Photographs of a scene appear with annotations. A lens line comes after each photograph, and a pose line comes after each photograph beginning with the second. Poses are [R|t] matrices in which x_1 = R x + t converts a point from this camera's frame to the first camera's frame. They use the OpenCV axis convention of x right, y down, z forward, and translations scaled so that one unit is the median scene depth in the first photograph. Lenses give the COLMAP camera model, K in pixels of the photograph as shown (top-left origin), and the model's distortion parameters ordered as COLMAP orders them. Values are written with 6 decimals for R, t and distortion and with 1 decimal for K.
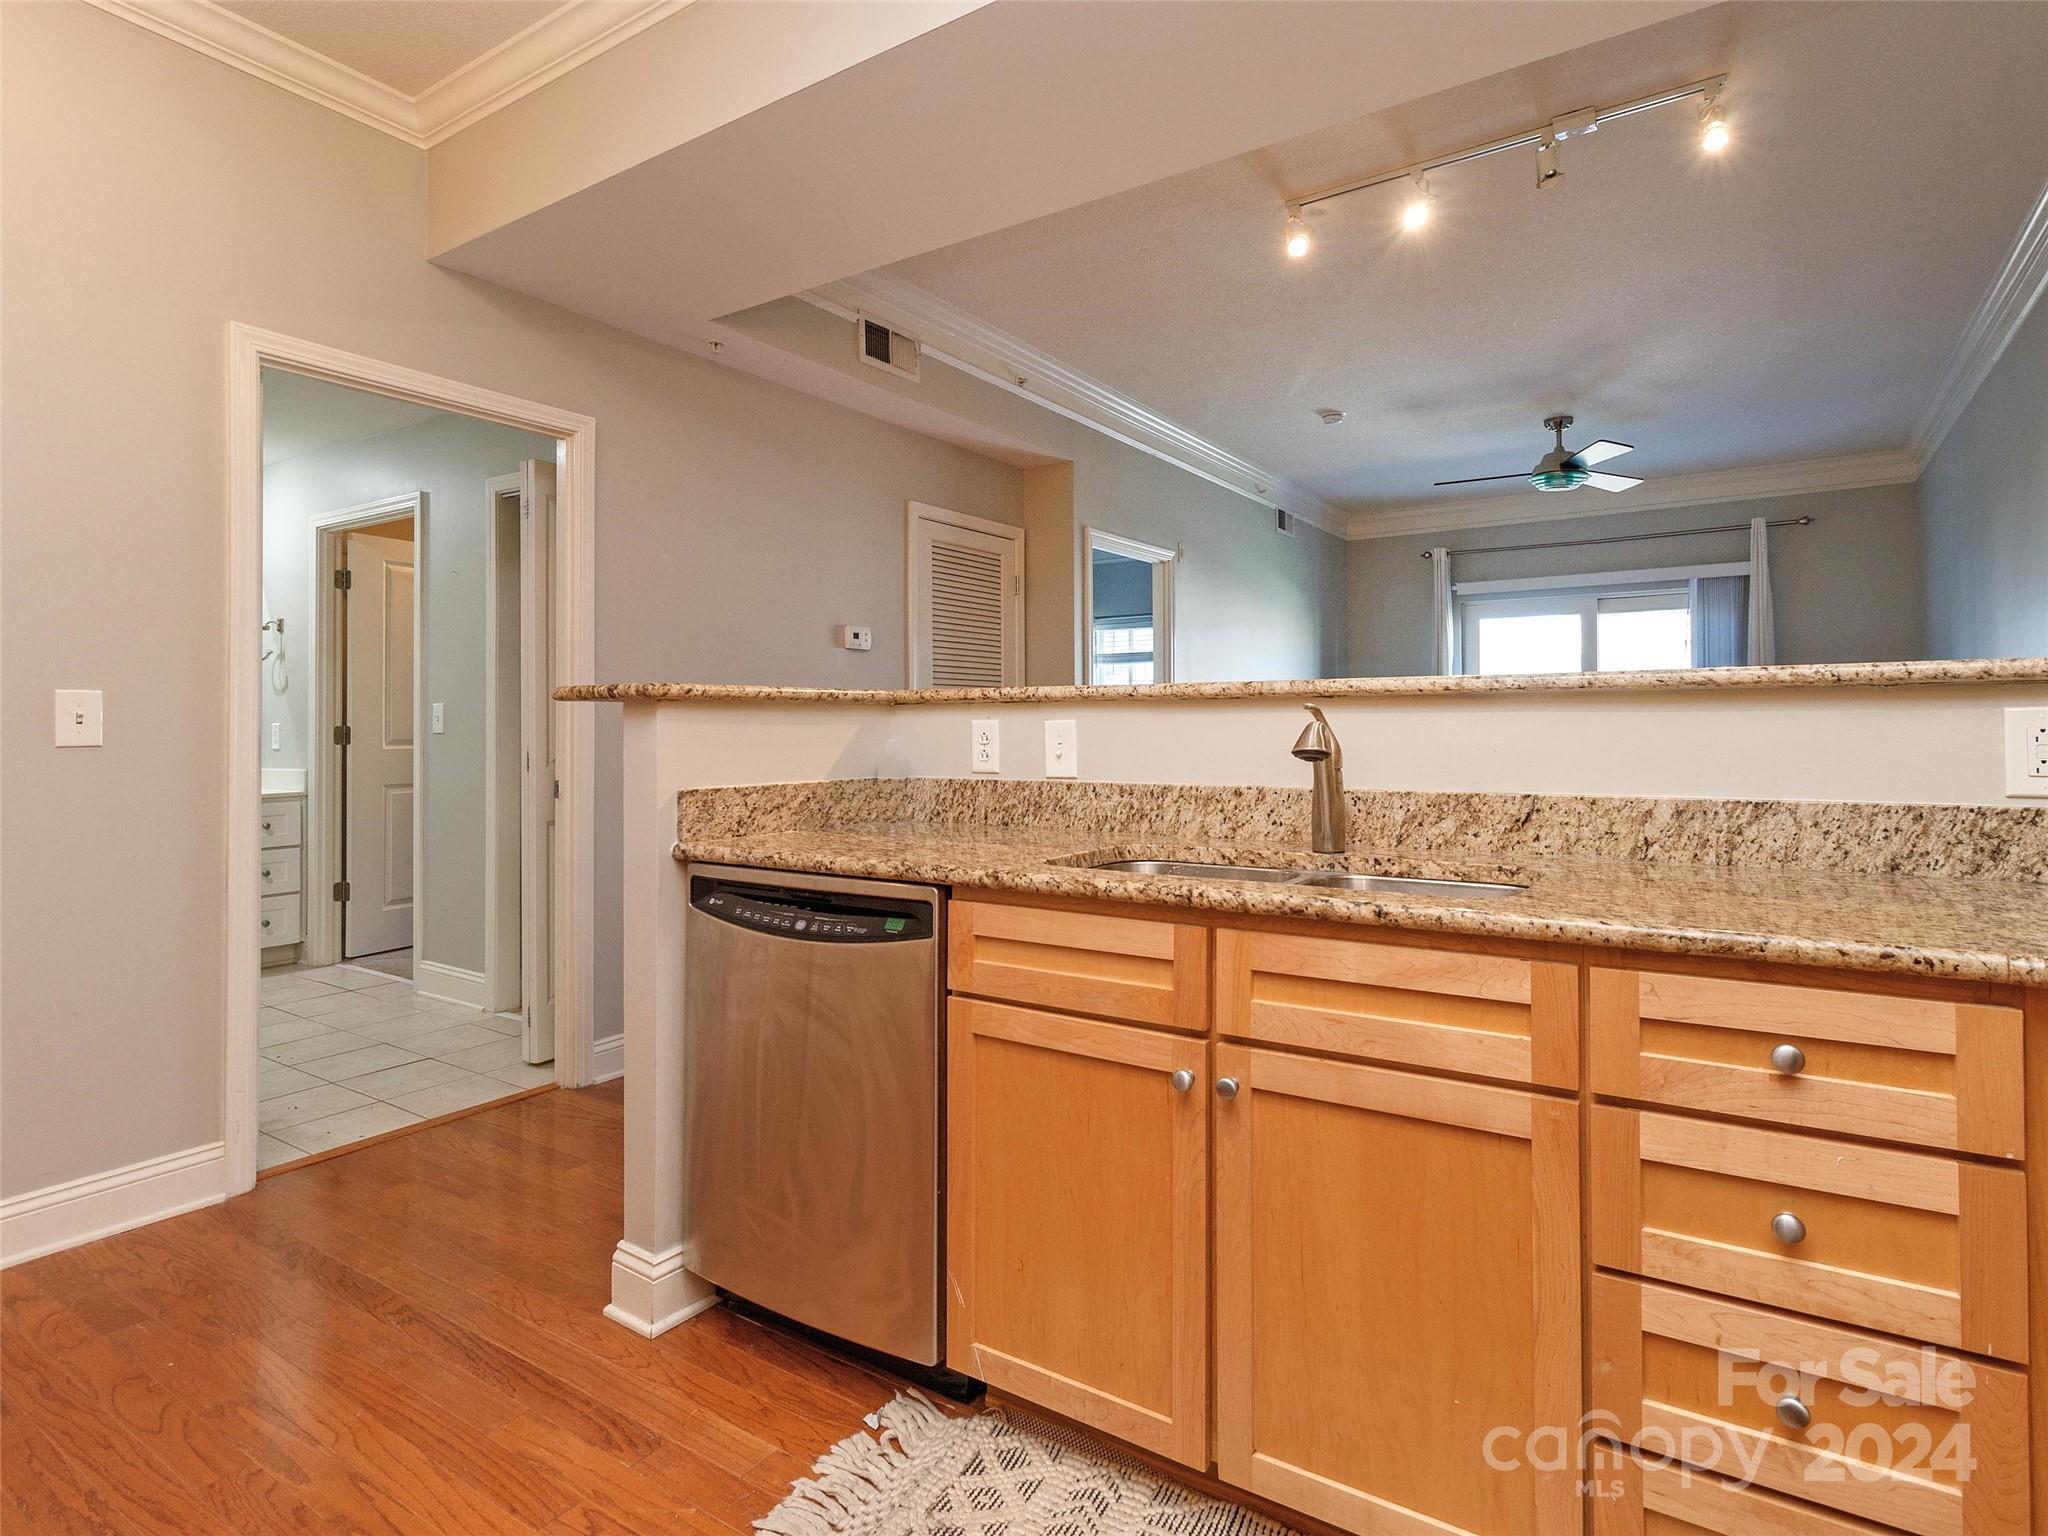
lens RADIAL K [[1089.6, 0, 1041.3], [0, 1089.6, 731.4], [0, 0, 1]] dist [0.005949, 0.001300]
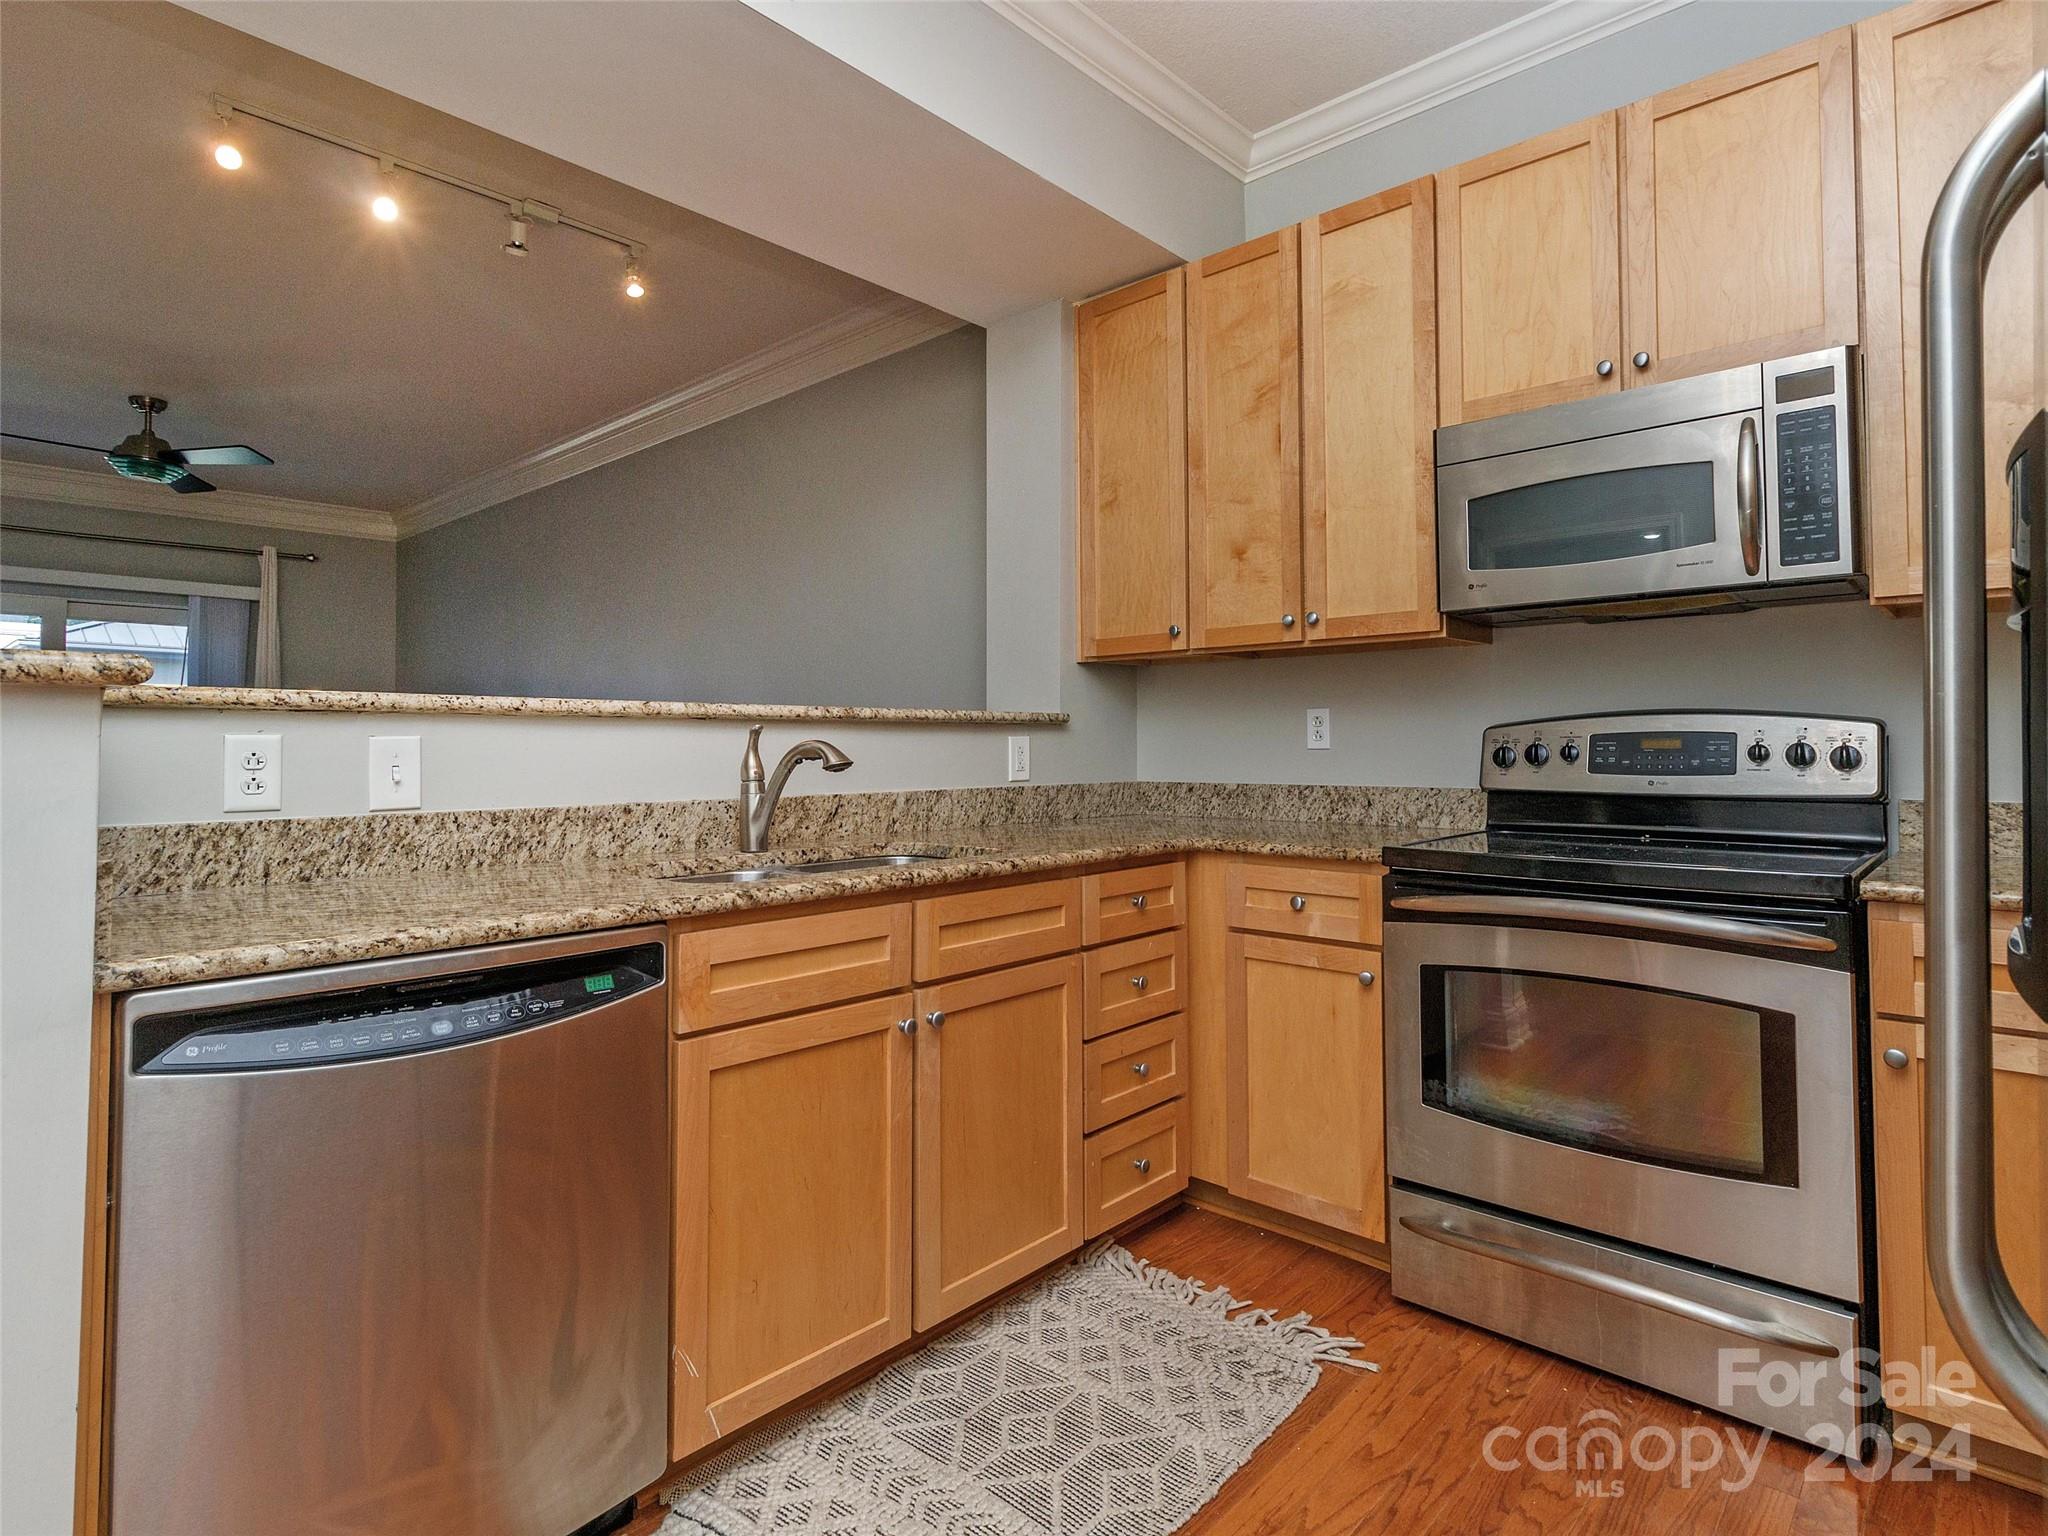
lens RADIAL K [[1089.6, 0, 1011.3], [0, 1089.6, 721.9], [0, 0, 1]] dist [0.005949, 0.001300]
pose [[0.169975, 0.024928, 0.985133, -0.777607], [0.005863, 0.999637, -0.026306, 0.002521], [-0.985431, 0.010247, 0.169767, 0.475396]]
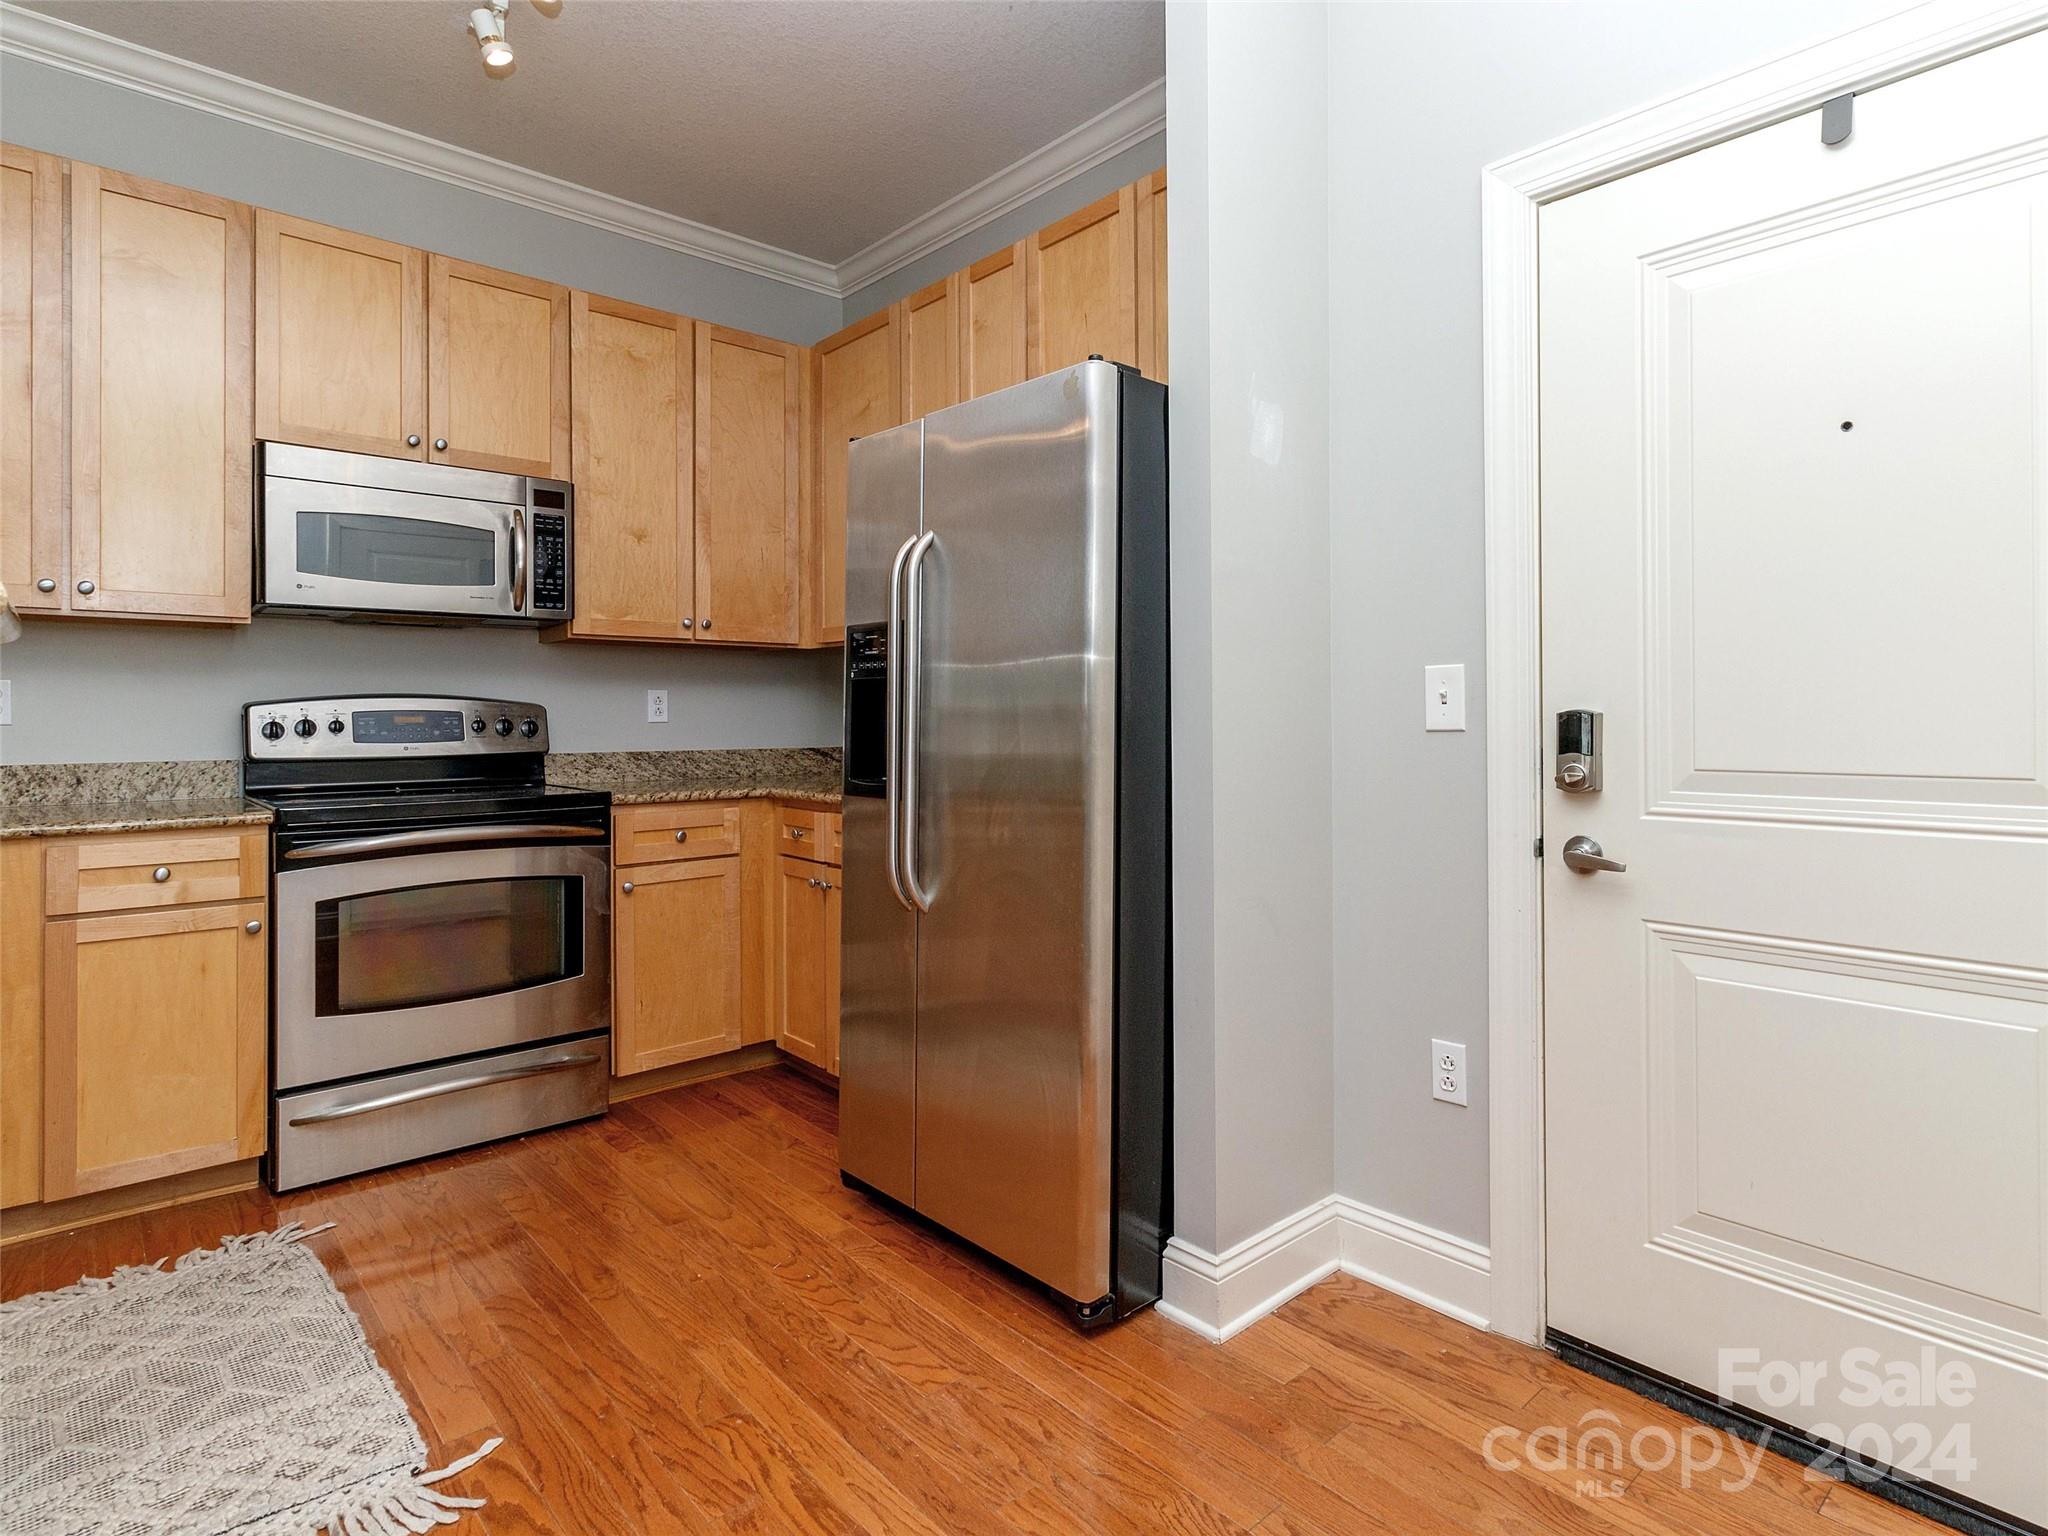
lens RADIAL K [[1089.6, 0, 1101.1], [0, 1089.6, 716.9], [0, 0, 1]] dist [0.005949, 0.001300]
pose [[-0.972434, 0.008077, 0.233040, -0.853470], [0.008794, 0.999959, 0.002039, 0.001535], [-0.233014, 0.004032, -0.972465, 1.272407]]
